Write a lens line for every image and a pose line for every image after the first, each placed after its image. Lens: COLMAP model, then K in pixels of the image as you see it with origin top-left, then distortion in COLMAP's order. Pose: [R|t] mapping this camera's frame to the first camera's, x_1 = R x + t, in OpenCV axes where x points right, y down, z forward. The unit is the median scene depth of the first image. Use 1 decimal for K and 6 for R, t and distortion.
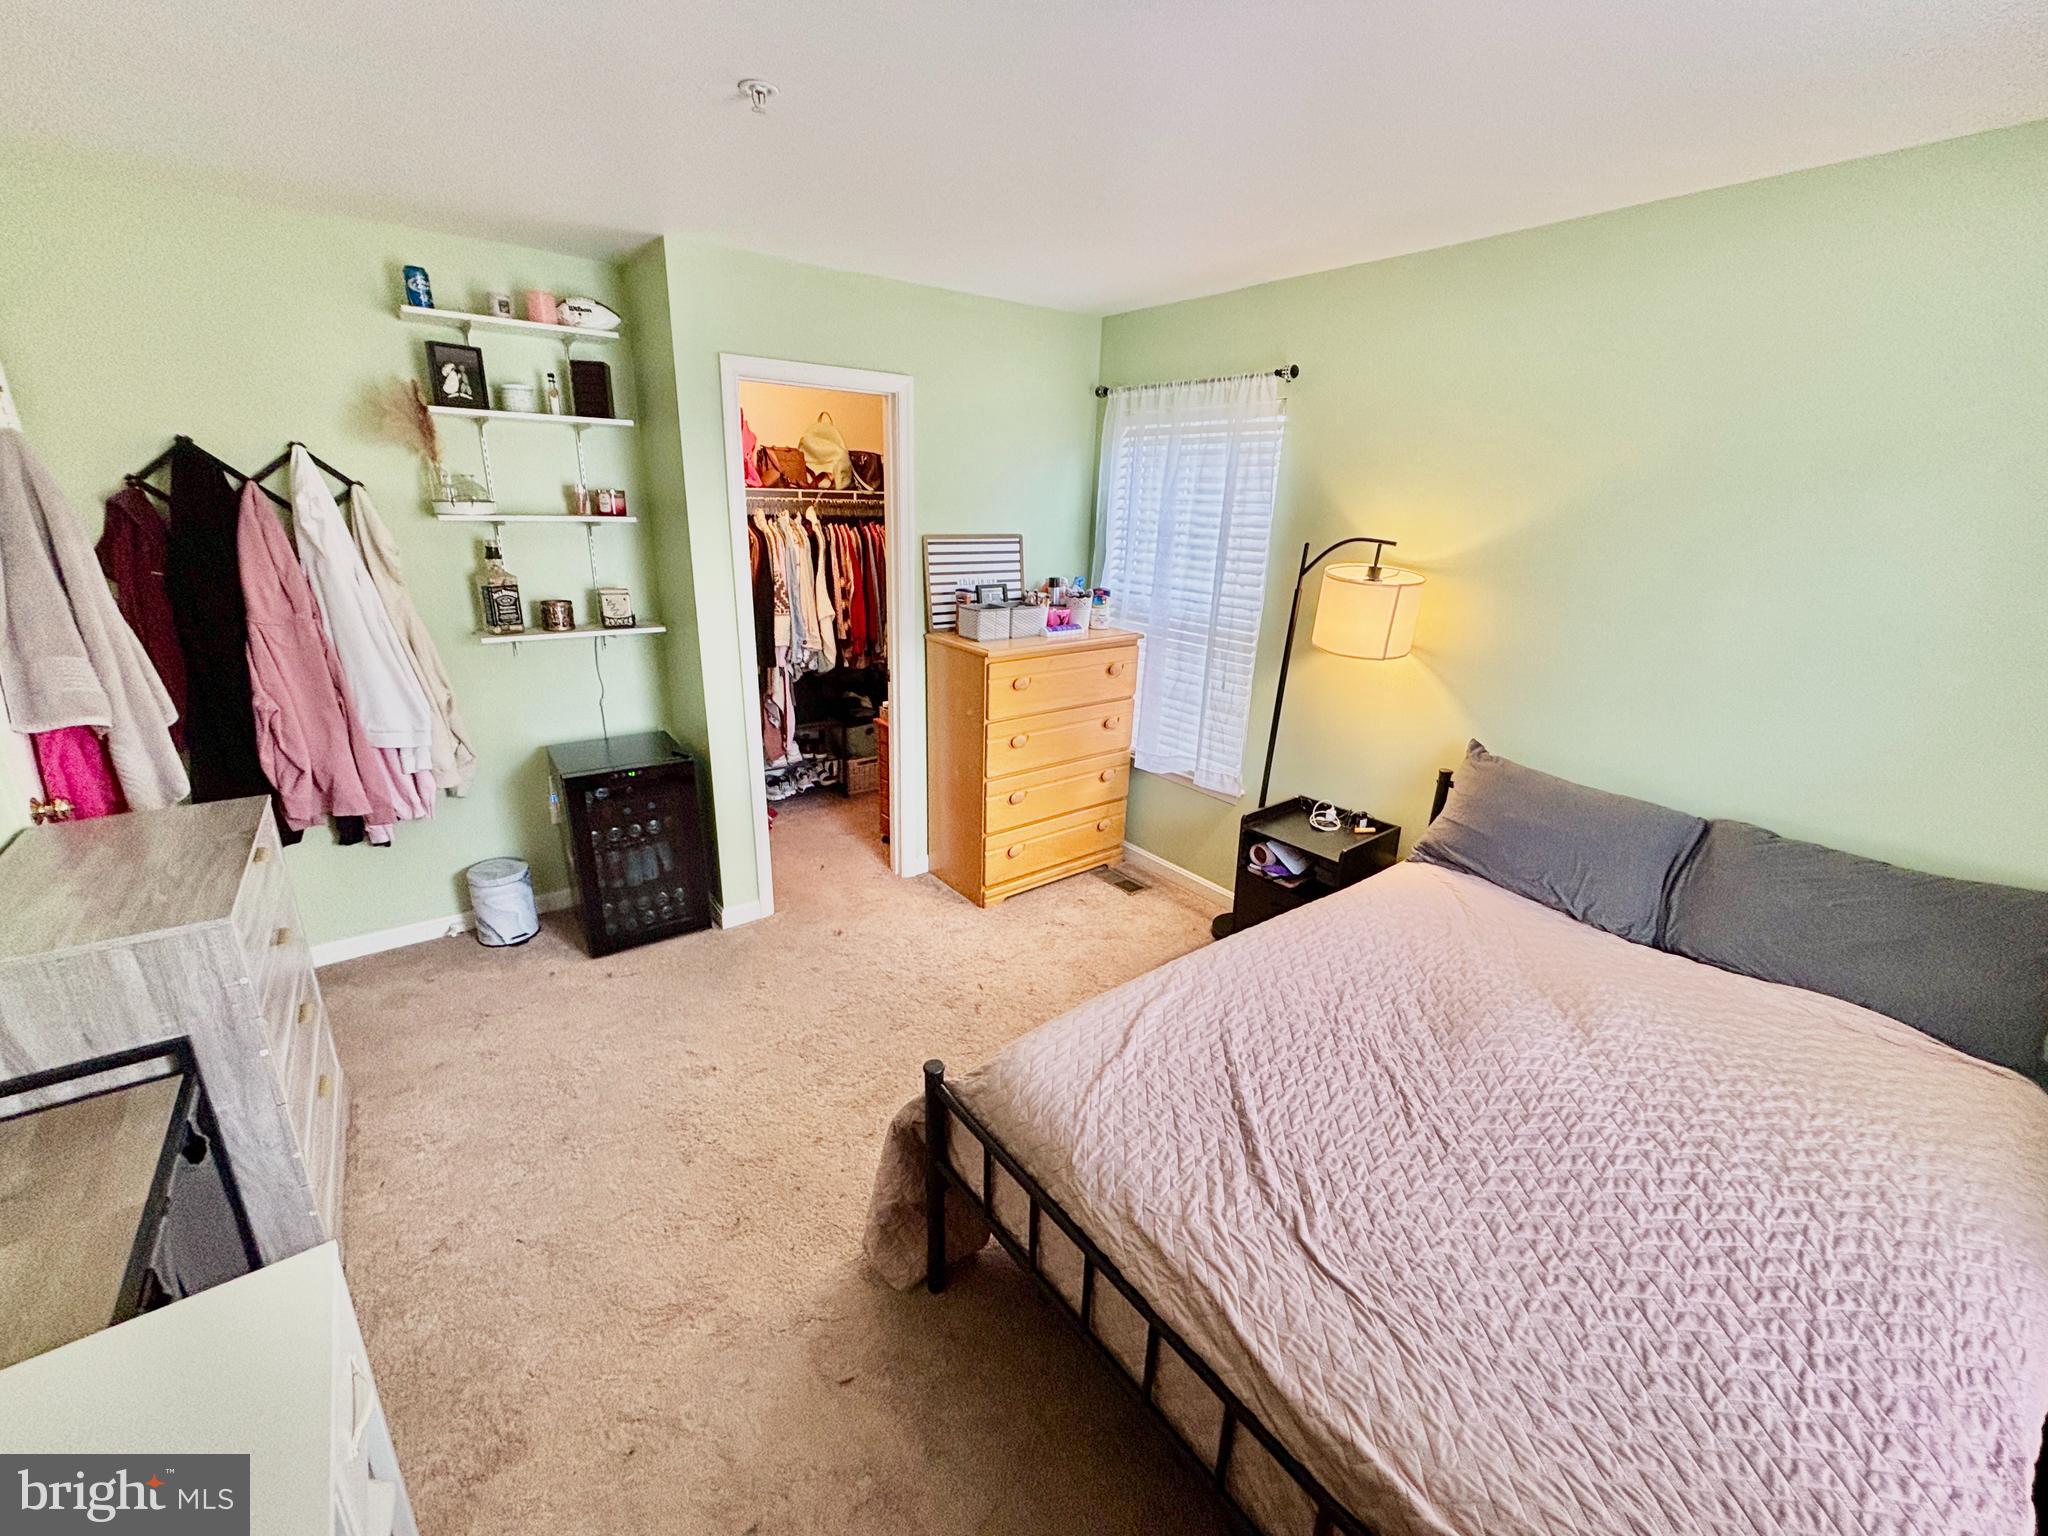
lens RADIAL K [[828.2, 0, 1024.0], [0, 828.2, 768.0], [0, 0, 1]] dist [-0.001881, -0.000243]
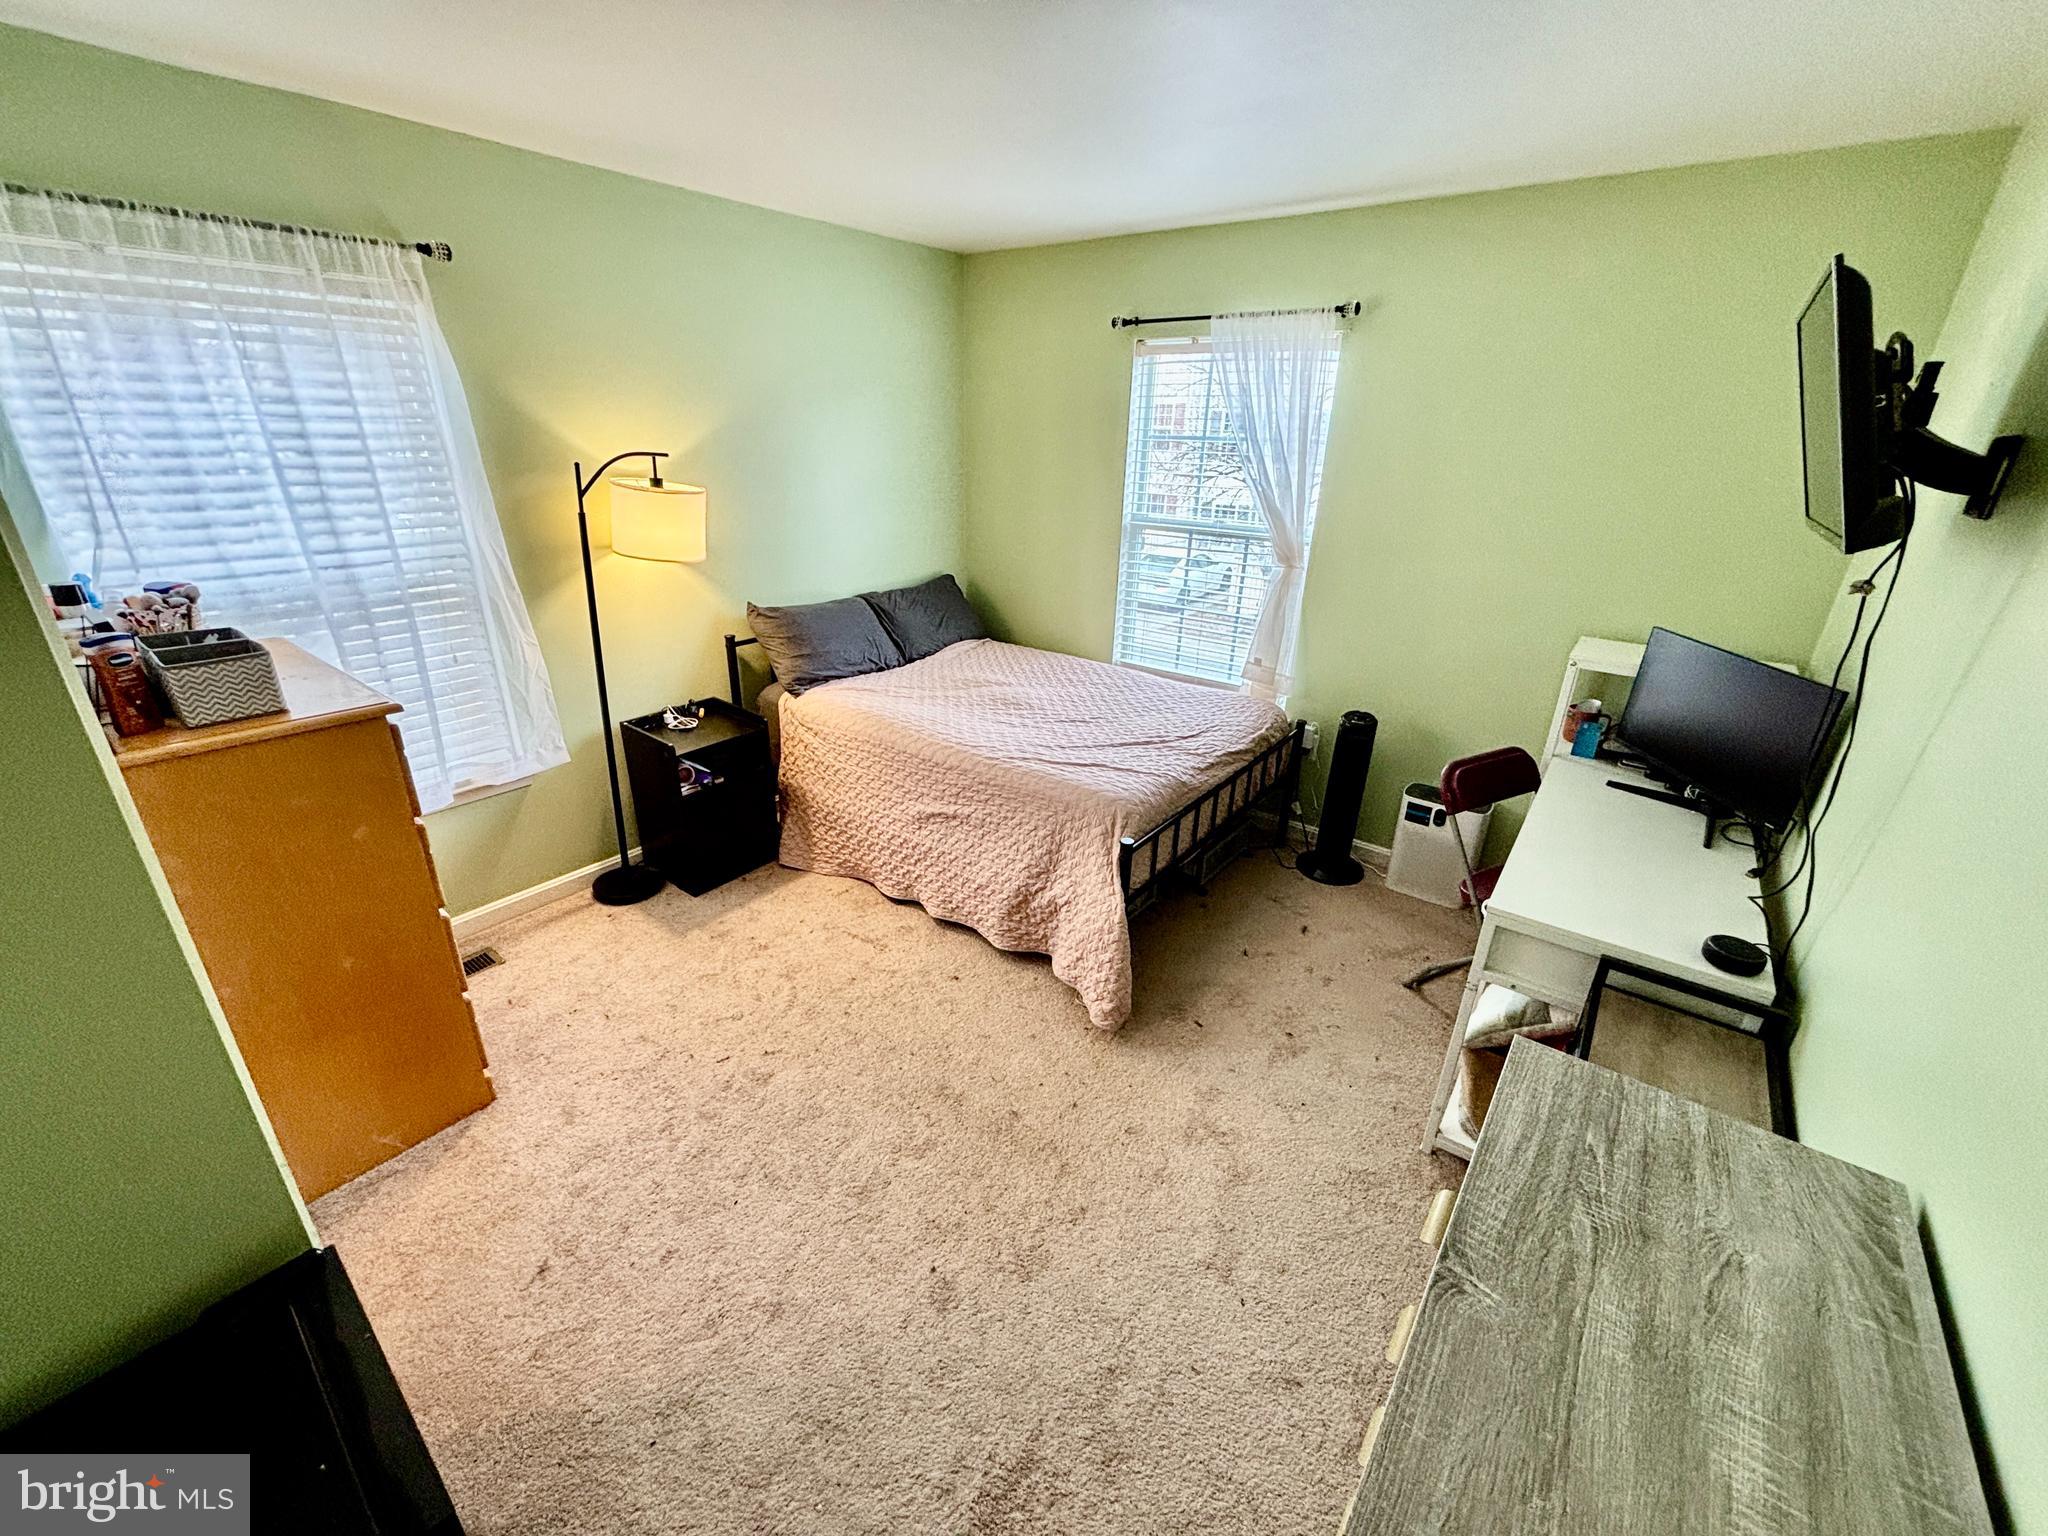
lens RADIAL K [[828.2, 0, 1024.0], [0, 828.2, 768.0], [0, 0, 1]] dist [-0.001881, -0.000243]
pose [[-0.266340, -0.406832, 0.873814, -0.817653], [0.272974, 0.837608, 0.473178, -0.310804], [-0.924418, 0.364555, -0.112034, 0.823043]]
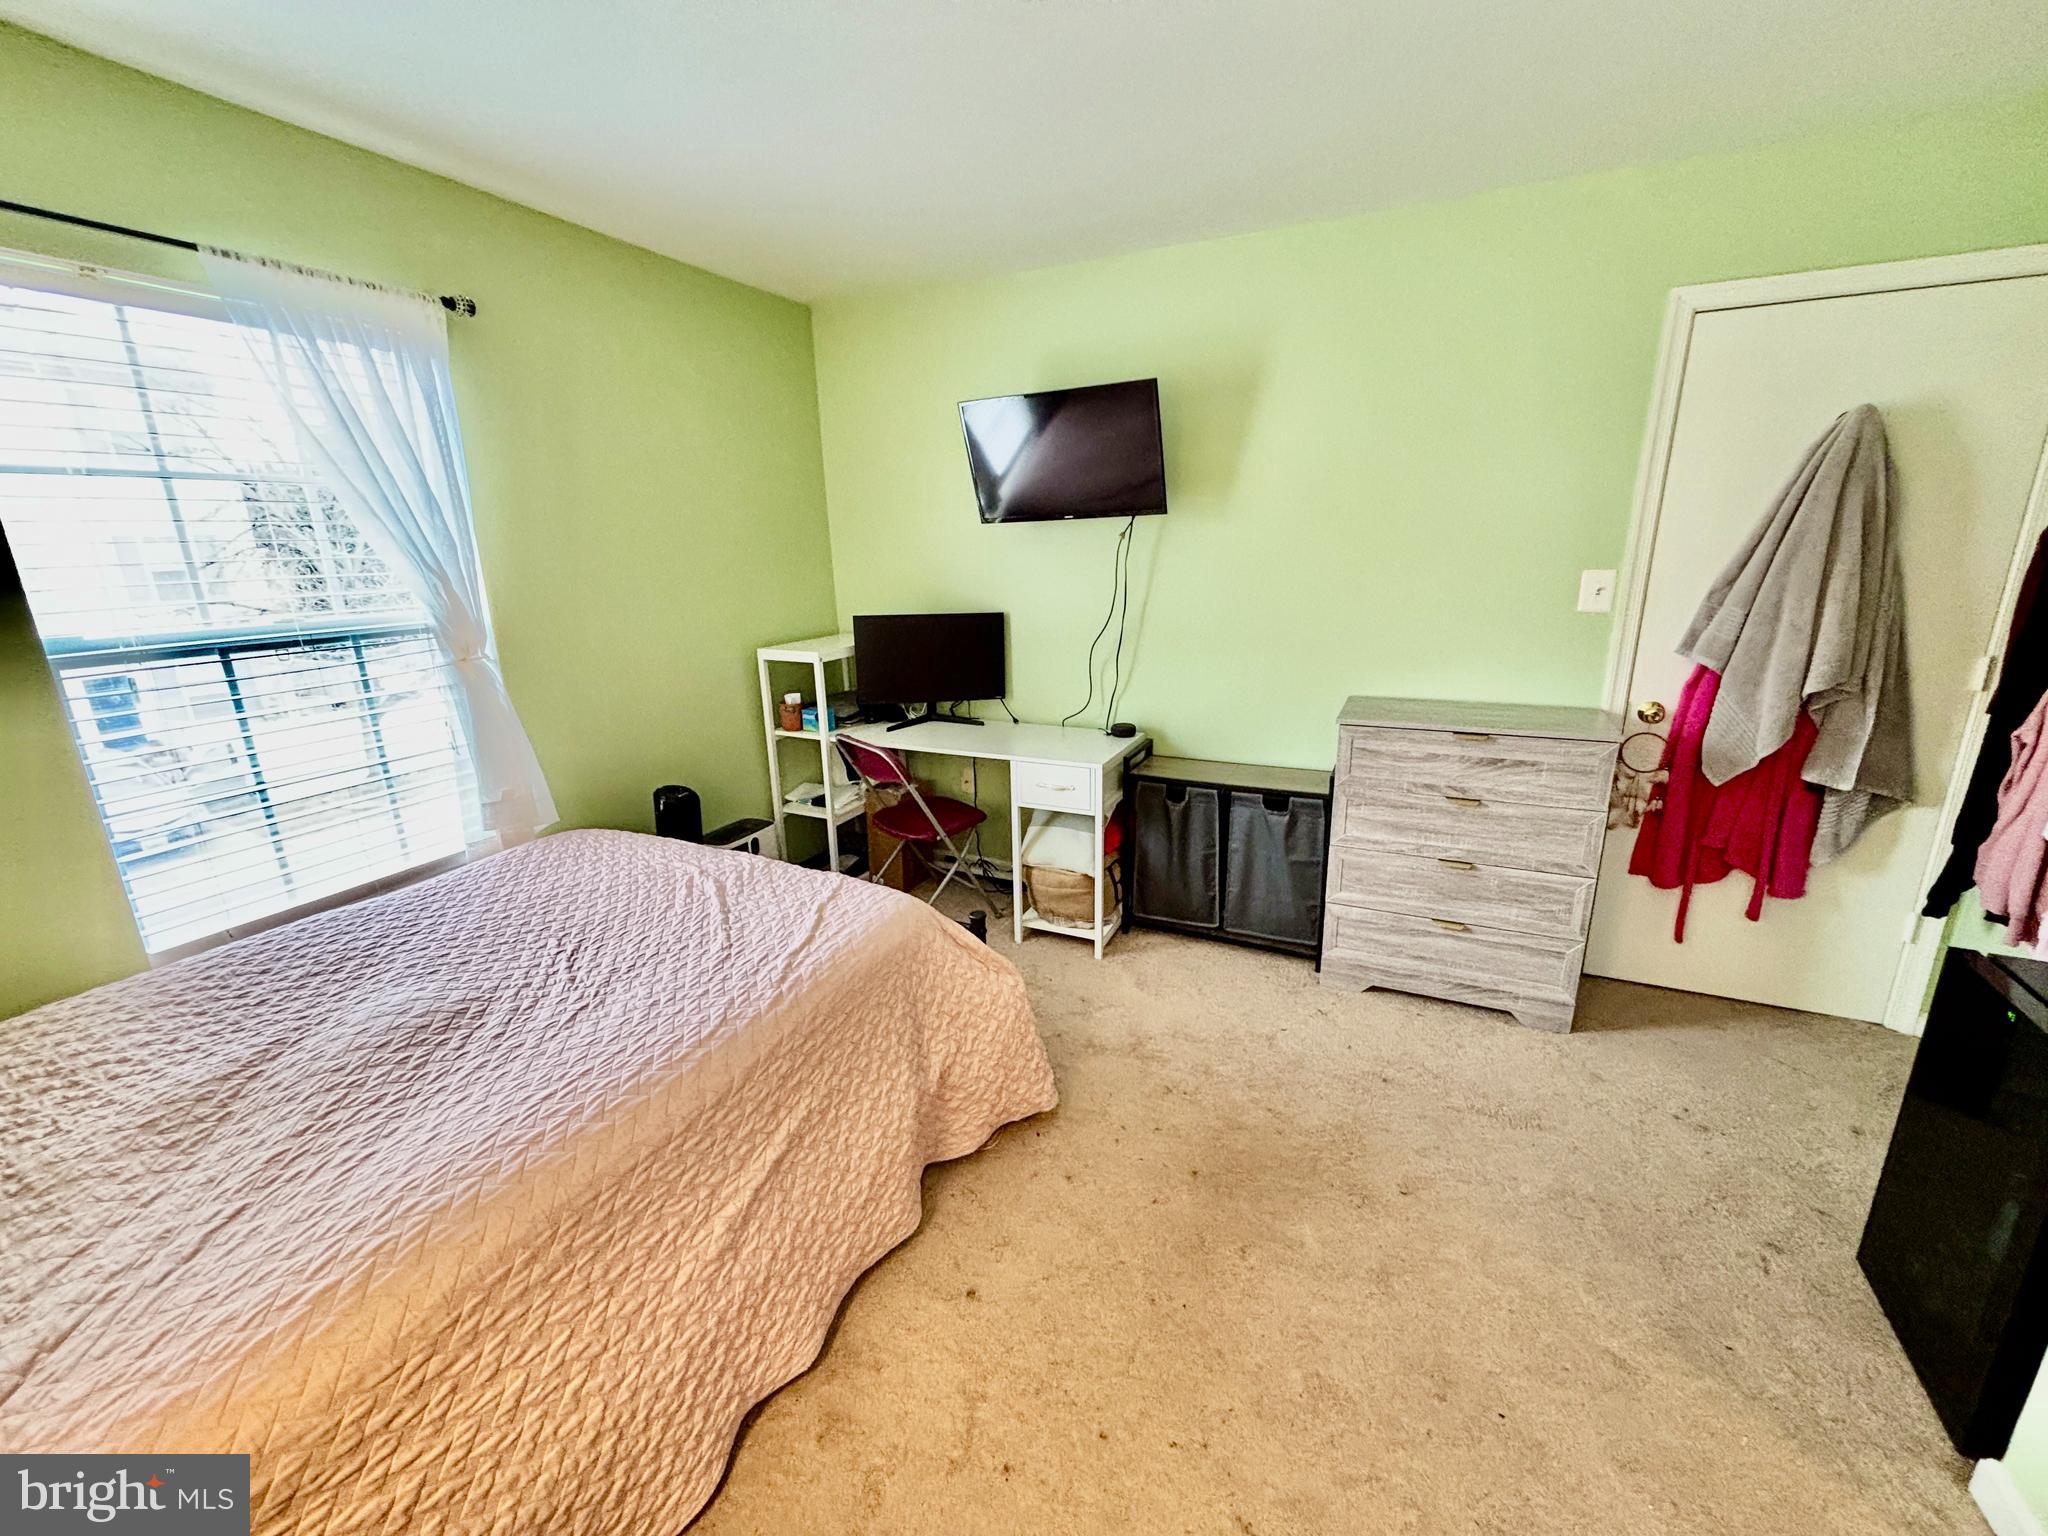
lens RADIAL K [[828.2, 0, 1024.0], [0, 828.2, 768.0], [0, 0, 1]] dist [-0.001881, -0.000243]
pose [[-0.887667, 0.110552, -0.447018, 0.223116], [-0.151694, 0.846367, 0.510541, -0.298120], [0.434783, 0.521000, -0.734522, 1.165161]]
